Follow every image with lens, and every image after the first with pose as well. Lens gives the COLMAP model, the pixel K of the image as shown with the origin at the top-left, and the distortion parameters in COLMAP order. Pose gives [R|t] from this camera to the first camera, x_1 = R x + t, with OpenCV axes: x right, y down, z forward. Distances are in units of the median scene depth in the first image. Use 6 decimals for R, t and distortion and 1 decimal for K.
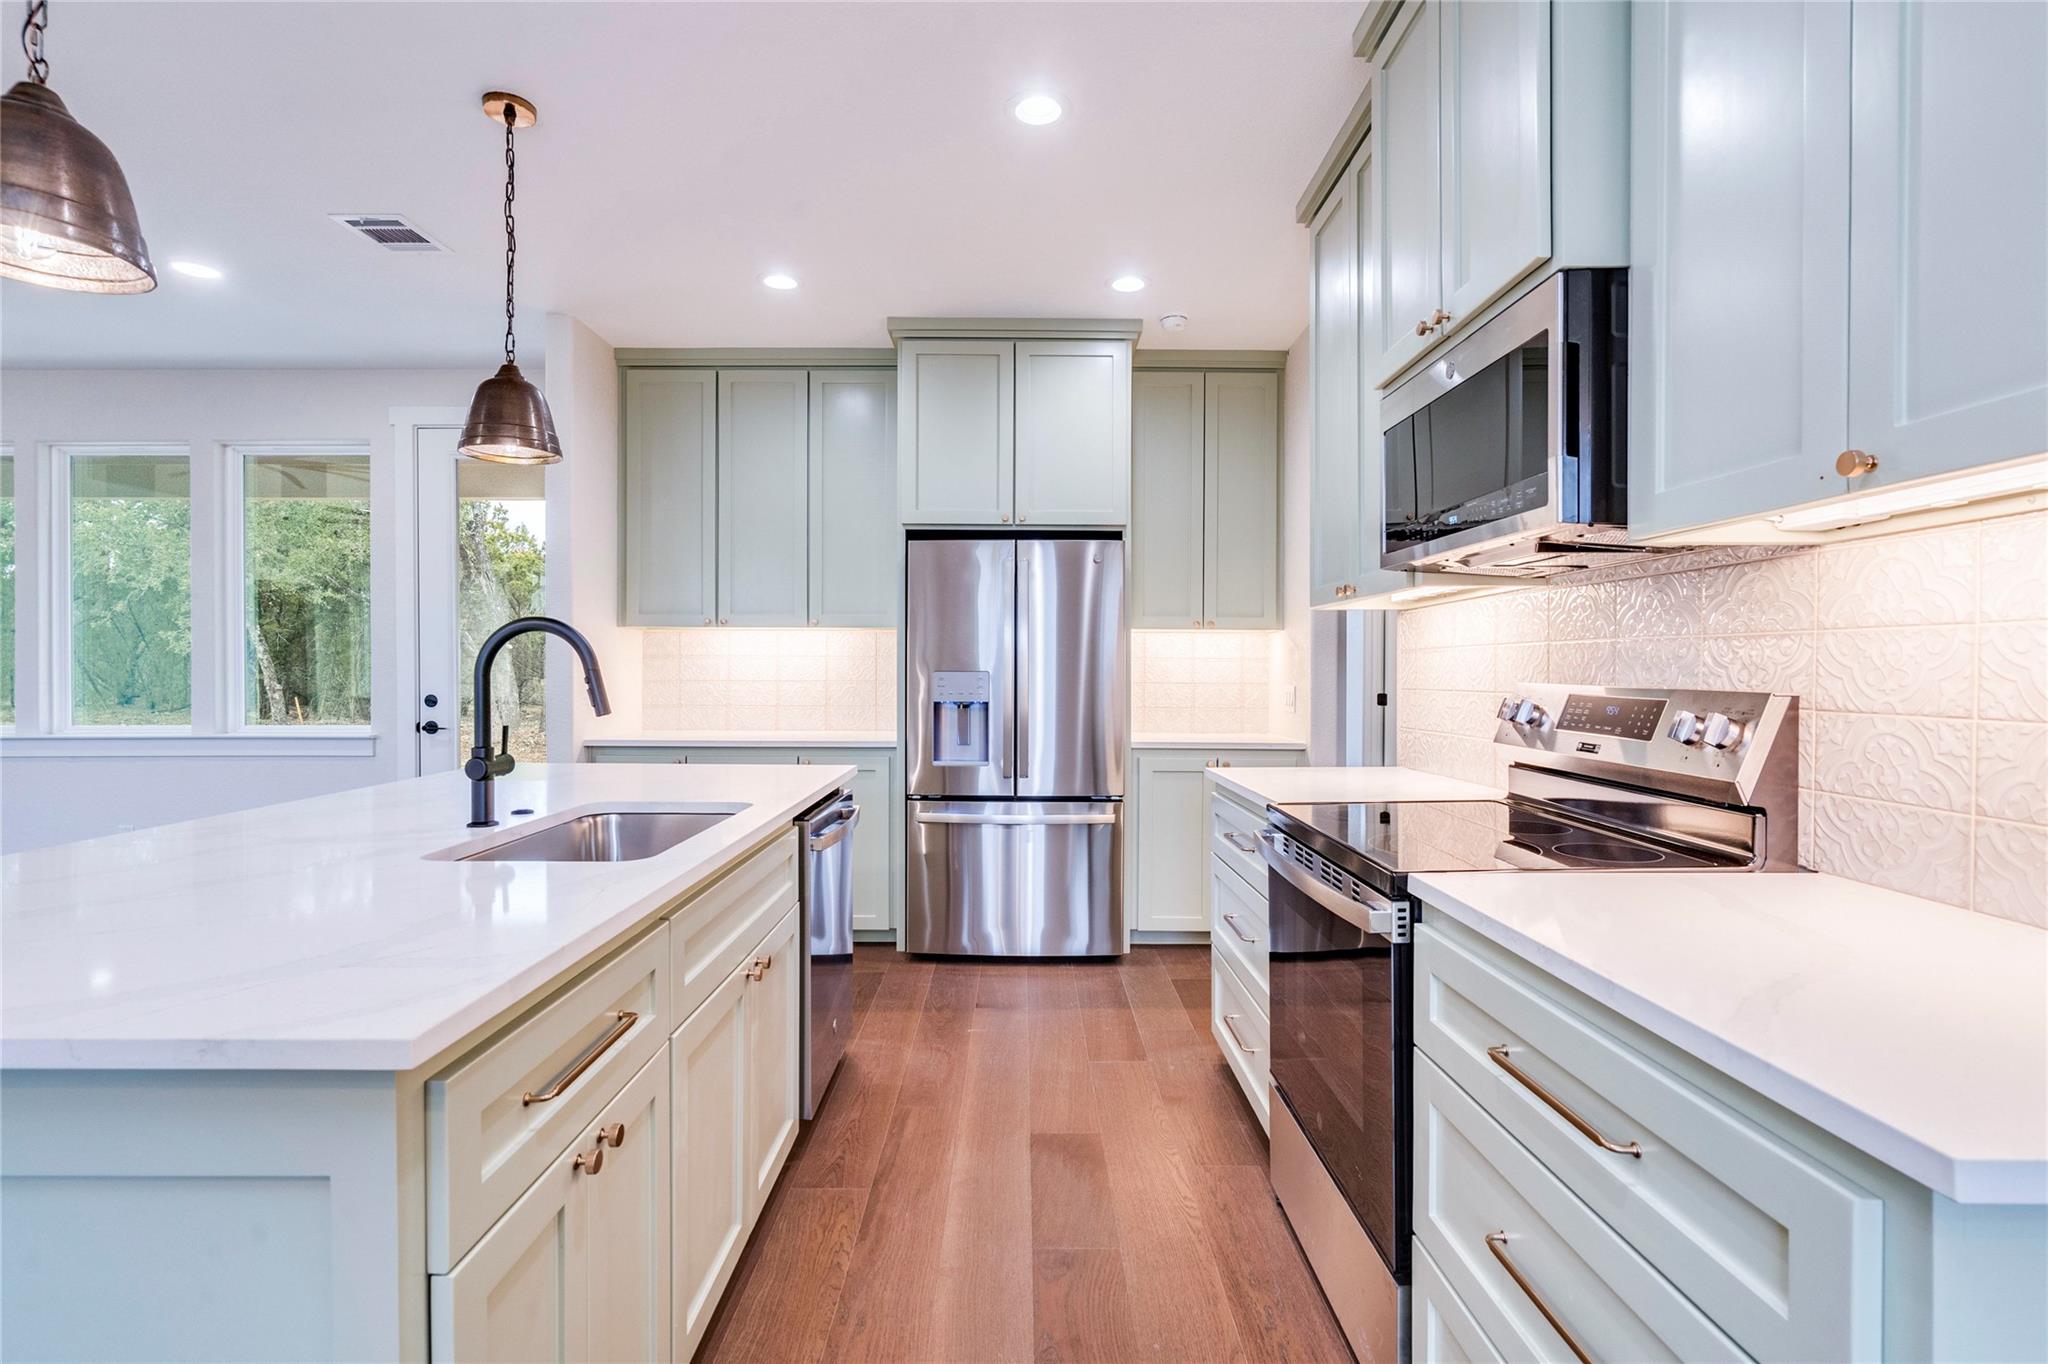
lens RADIAL K [[956.8, 0, 1024.0], [0, 956.8, 682.0], [0, 0, 1]] dist [0.000676, 0.000356]
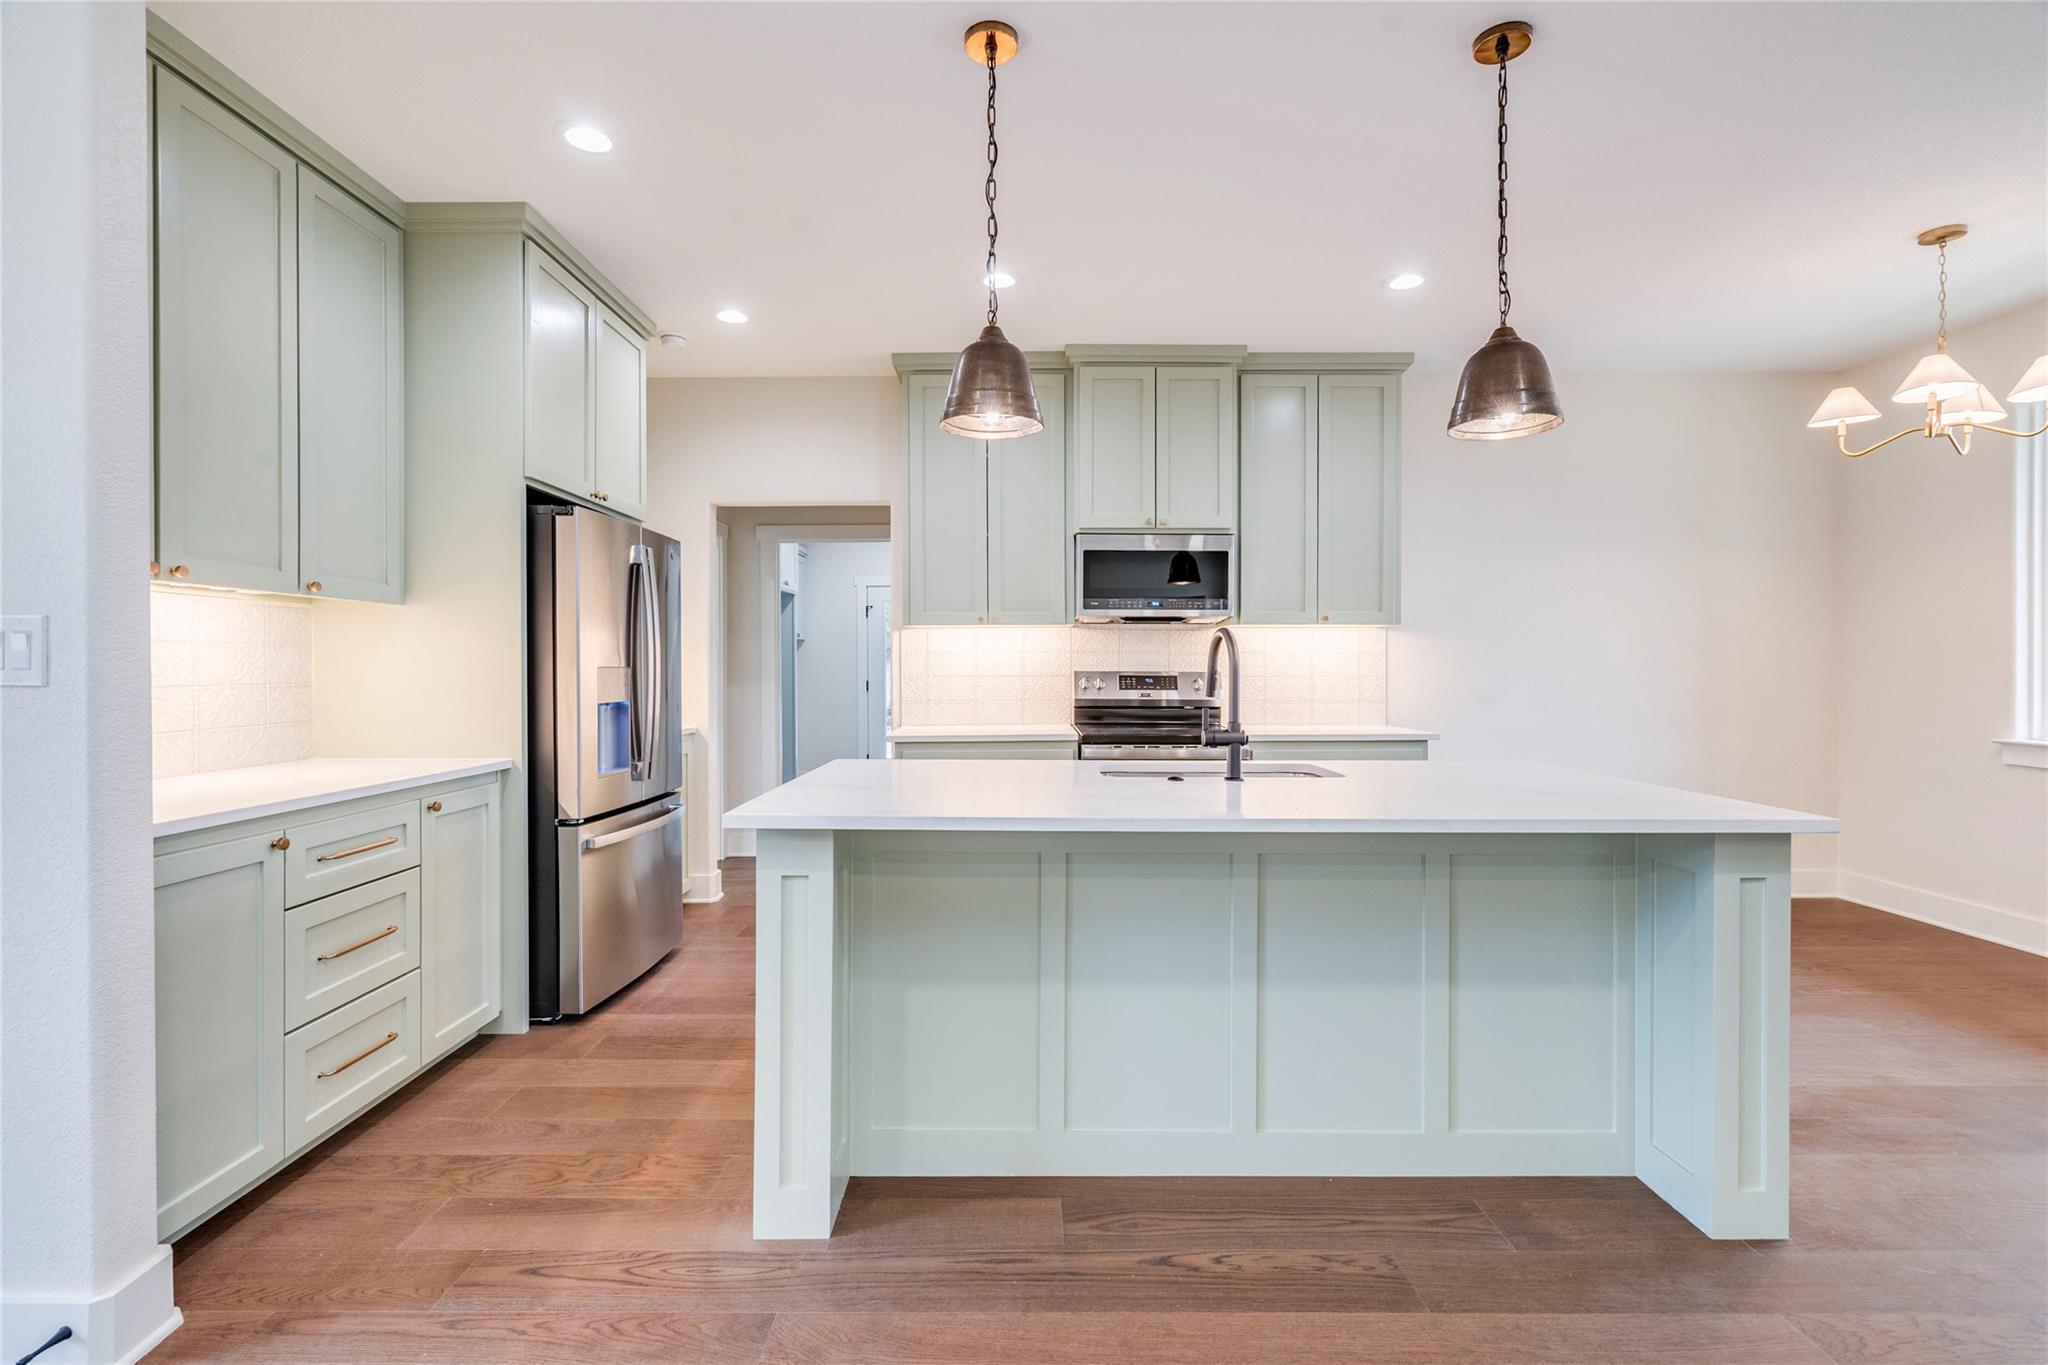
lens RADIAL K [[934.3, 0, 1025.5], [0, 934.3, 675.2], [0, 0, 1]] dist [-0.001335, 0.000147]
pose [[0.000346, -0.011672, 0.999932, -0.865302], [0.012890, 0.999849, 0.011667, -0.008308], [-0.999917, 0.012885, 0.000497, 0.589179]]
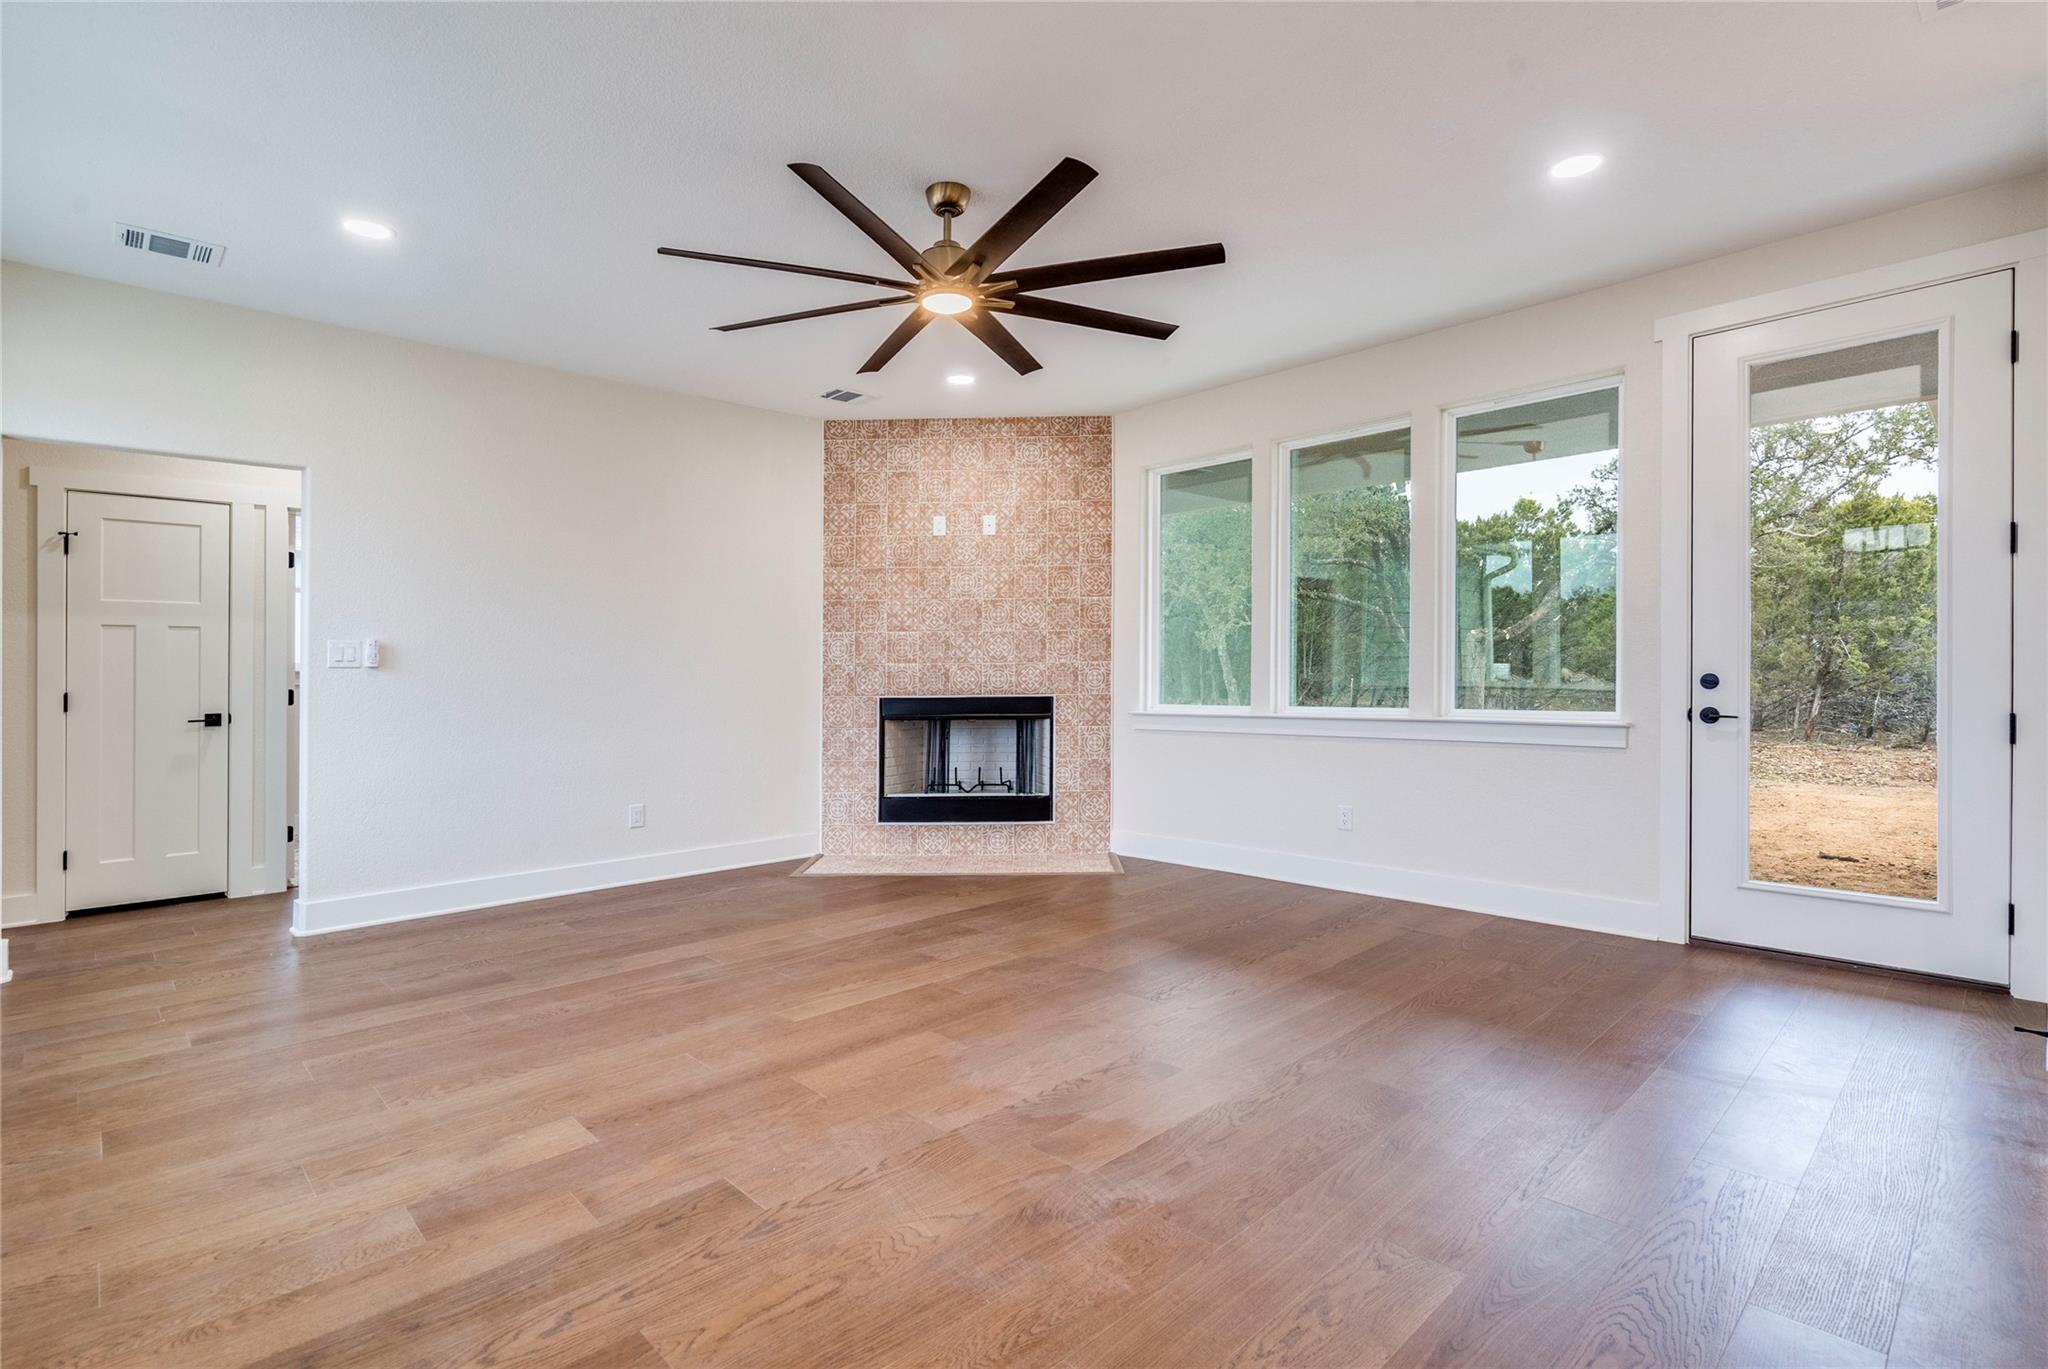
lens RADIAL K [[979.2, 0, 1019.2], [0, 979.2, 679.7], [0, 0, 1]] dist [-0.005608, -0.000506]
pose [[0.690779, -0.004546, -0.723052, -0.497685], [0.005389, 0.999985, -0.001138, 0.018733], [0.723046, -0.003111, 0.690793, 0.044457]]
